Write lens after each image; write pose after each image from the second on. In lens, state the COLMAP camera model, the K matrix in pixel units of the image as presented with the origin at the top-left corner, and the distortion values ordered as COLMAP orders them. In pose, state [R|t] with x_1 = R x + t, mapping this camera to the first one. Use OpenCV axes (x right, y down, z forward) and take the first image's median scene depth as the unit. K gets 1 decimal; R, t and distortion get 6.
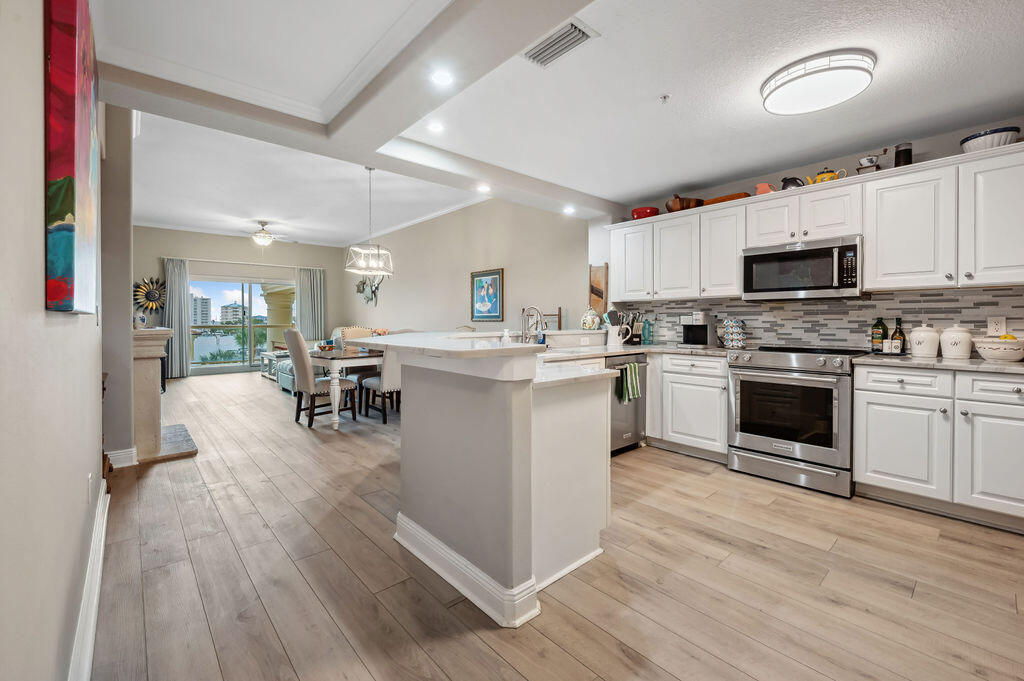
lens RADIAL K [[441.9, 0, 523.0], [0, 441.9, 321.8], [0, 0, 1]] dist [0.000449, -0.000155]
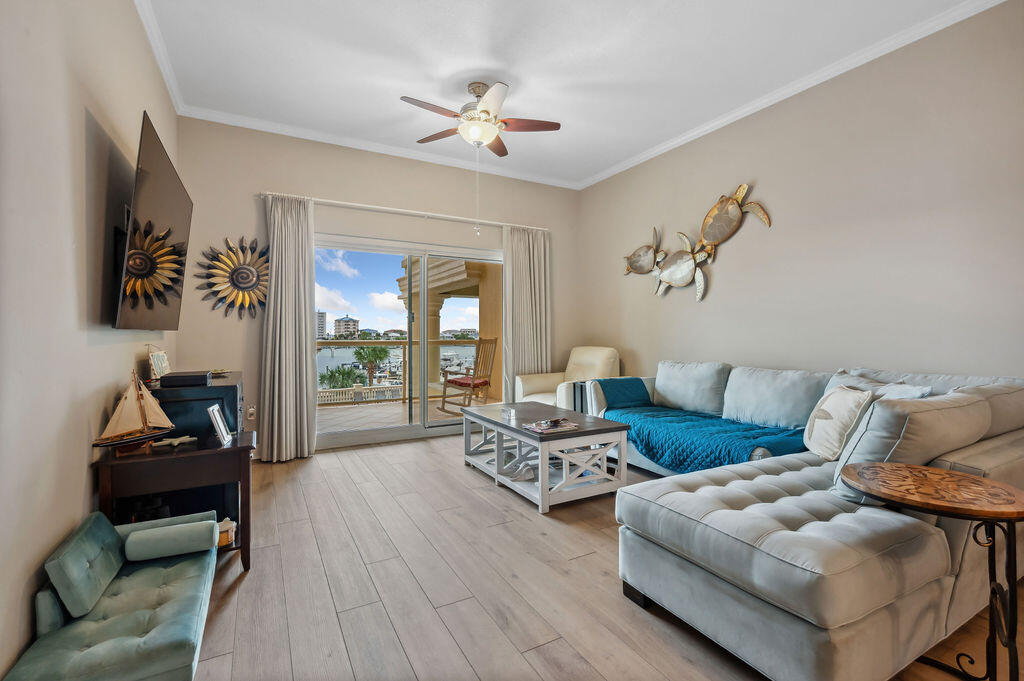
lens RADIAL K [[464.2, 0, 529.9], [0, 464.2, 332.9], [0, 0, 1]] dist [0.000968, 0.000135]
pose [[0.979959, 0.000646, -0.199197, -0.448514], [-0.001627, 0.999987, -0.004760, 0.000078], [0.199191, 0.004989, 0.979948, 0.582916]]
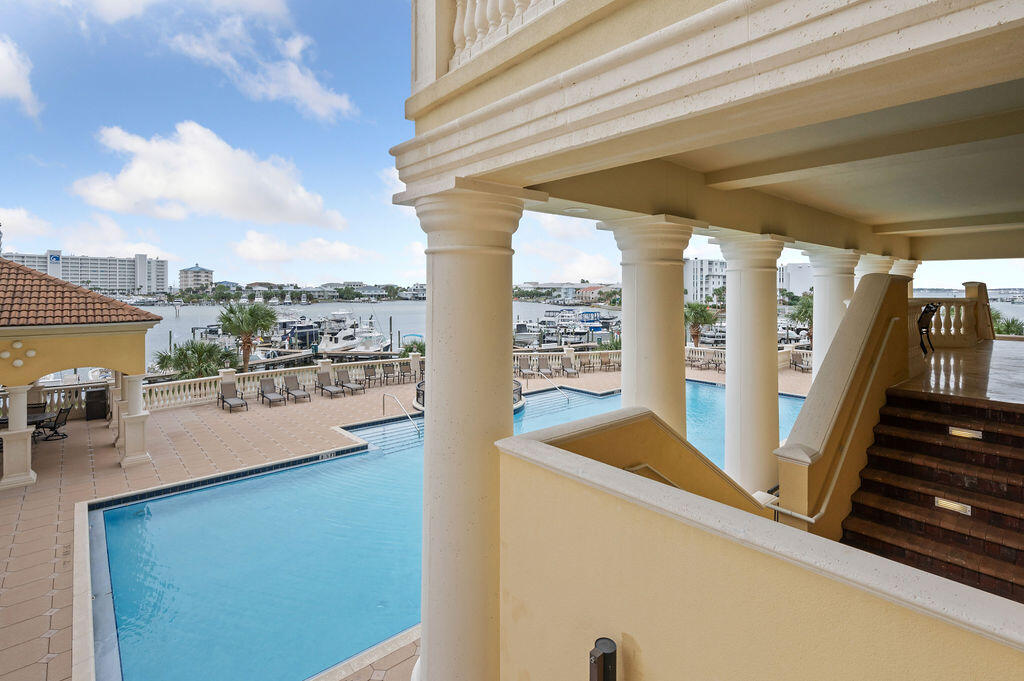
lens RADIAL K [[498.6, 0, 530.5], [0, 498.6, 289.8], [0, 0, 1]] dist [-0.001082, 0.000365]
pose [[0.999876, 0.004440, 0.015121, -0.936537], [-0.004441, 0.999990, 0.000031, -0.008689], [-0.015120, -0.000098, 0.999886, 1.259937]]
